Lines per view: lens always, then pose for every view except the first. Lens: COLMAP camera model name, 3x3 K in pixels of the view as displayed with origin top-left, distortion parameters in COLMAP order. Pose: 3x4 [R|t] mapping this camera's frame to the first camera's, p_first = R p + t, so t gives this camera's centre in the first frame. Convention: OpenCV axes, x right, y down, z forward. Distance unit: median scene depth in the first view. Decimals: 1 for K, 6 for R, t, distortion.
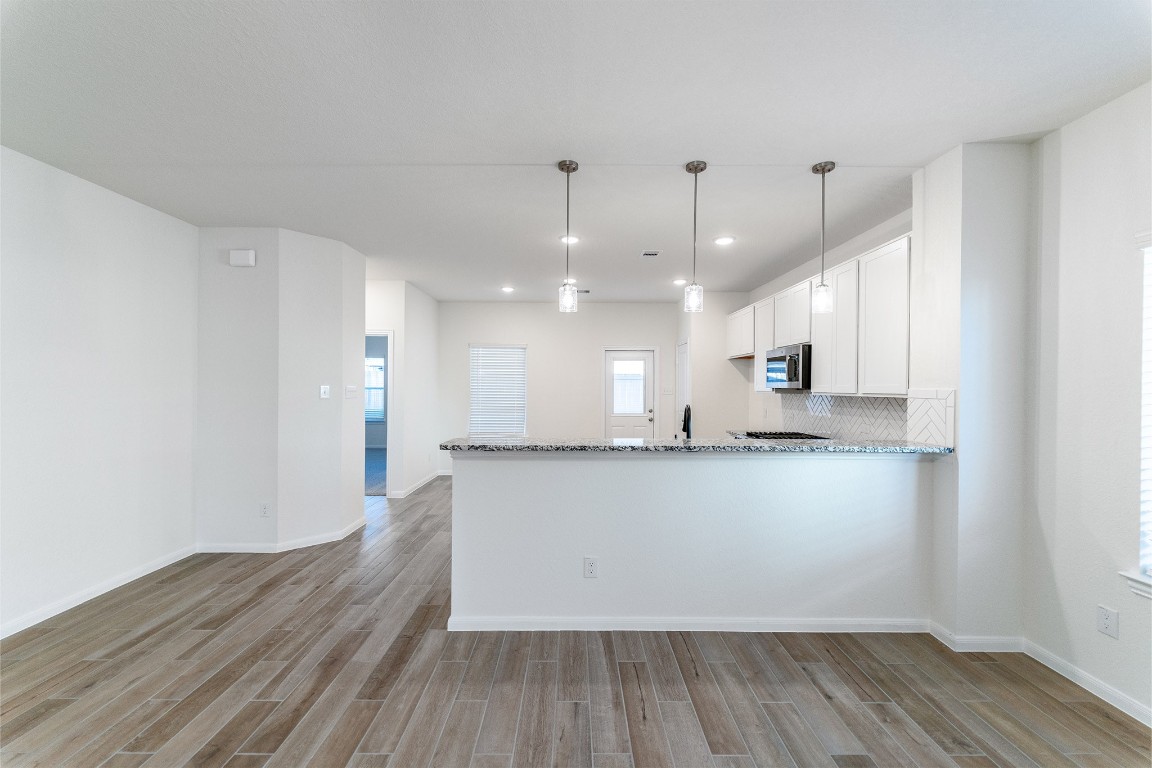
lens RADIAL K [[460.8, 0, 574.8], [0, 460.8, 387.7], [0, 0, 1]] dist [0.001205, -0.001369]
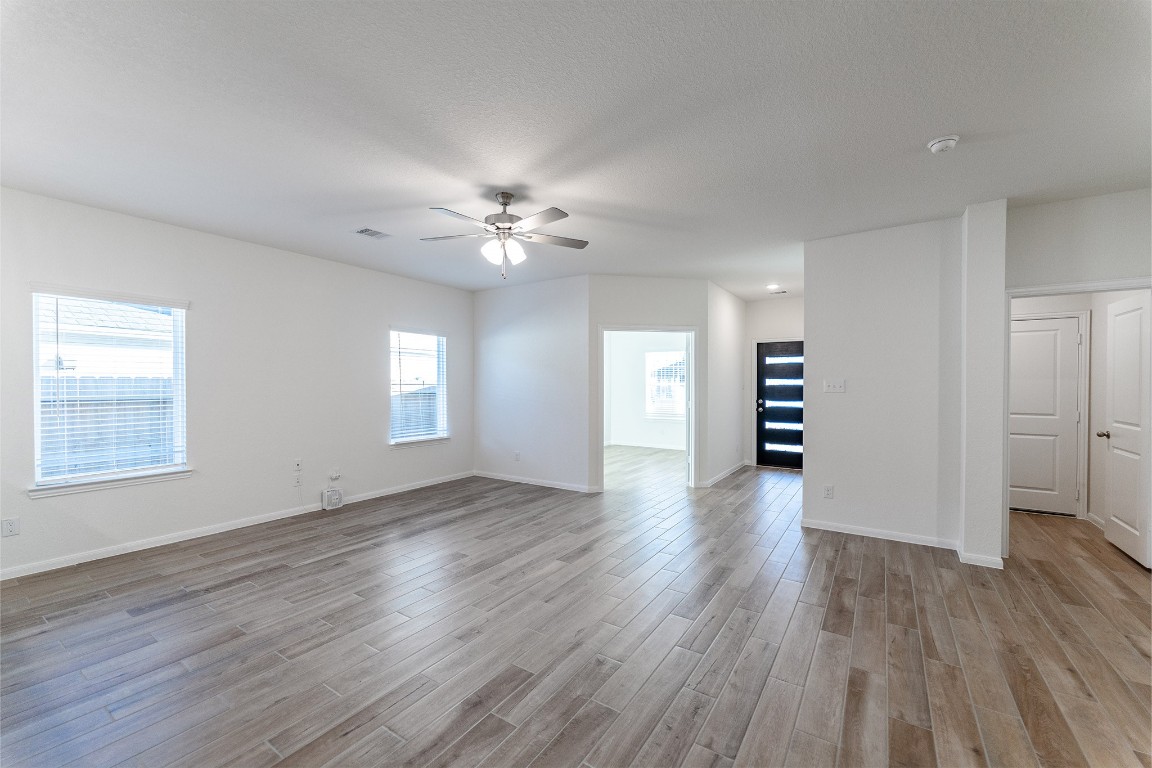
lens RADIAL K [[460.8, 0, 574.8], [0, 460.8, 387.7], [0, 0, 1]] dist [0.001205, -0.001369]
pose [[-0.830082, -0.011027, 0.557532, -0.836953], [-0.002568, 0.999869, 0.015952, 0.008045], [-0.557636, 0.011810, -0.830002, 0.807751]]
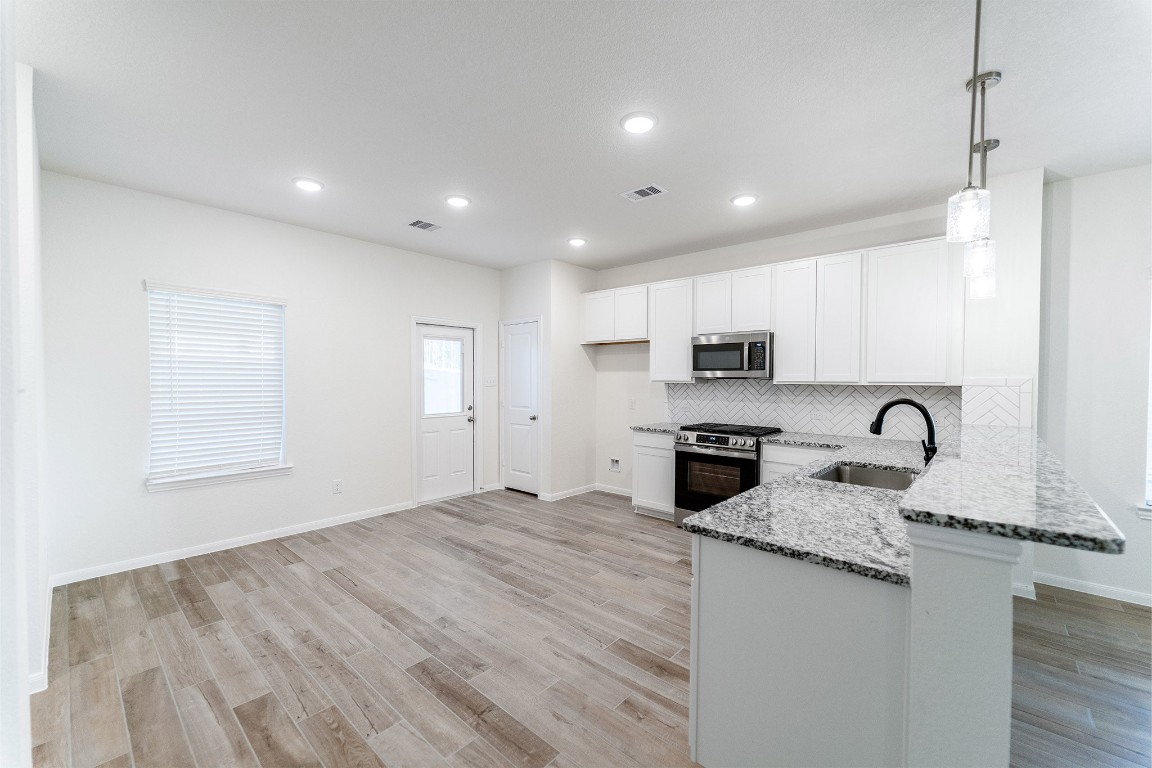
lens RADIAL K [[460.8, 0, 574.8], [0, 460.8, 387.7], [0, 0, 1]] dist [0.001205, -0.001369]
pose [[0.672493, -0.017175, 0.739905, -0.651149], [0.001508, 0.999760, 0.021837, 0.001482], [-0.740102, -0.013570, 0.672357, 0.851169]]
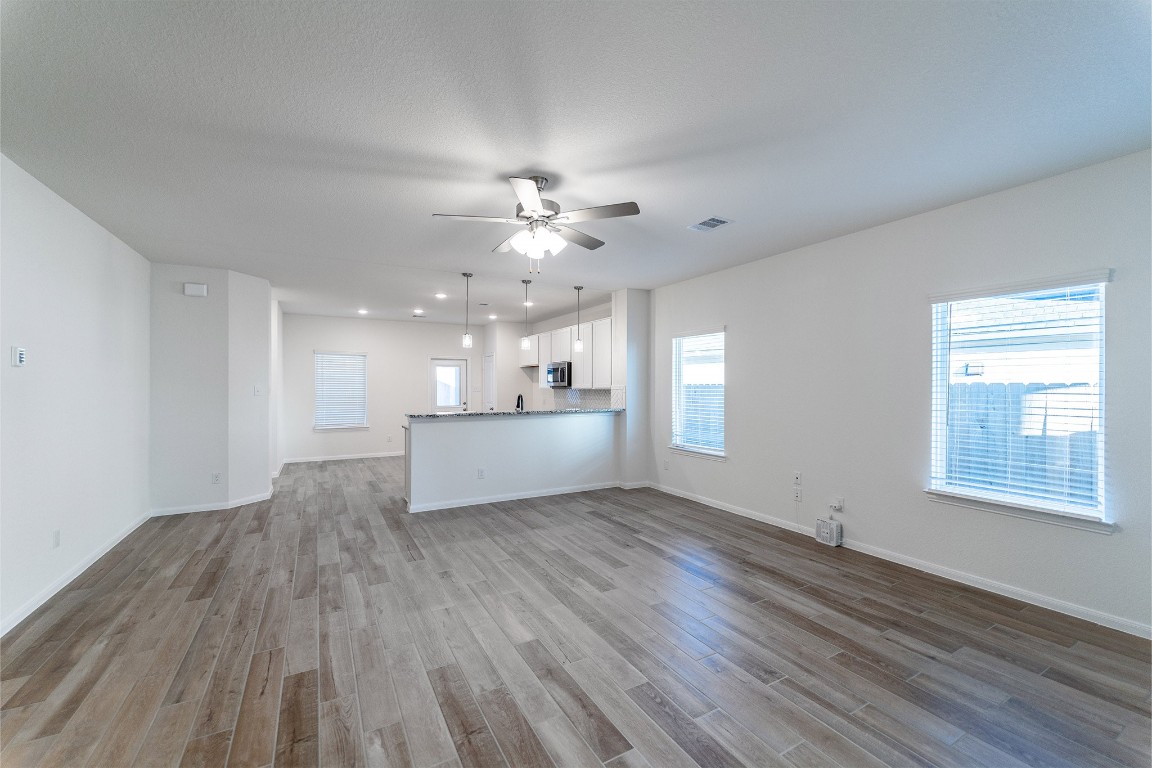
lens RADIAL K [[460.8, 0, 574.8], [0, 460.8, 387.7], [0, 0, 1]] dist [0.001205, -0.001369]
pose [[0.873701, -0.007378, 0.486408, -0.504693], [0.007174, 0.999972, 0.002283, 0.006222], [-0.486411, 0.001494, 0.873729, -0.840612]]
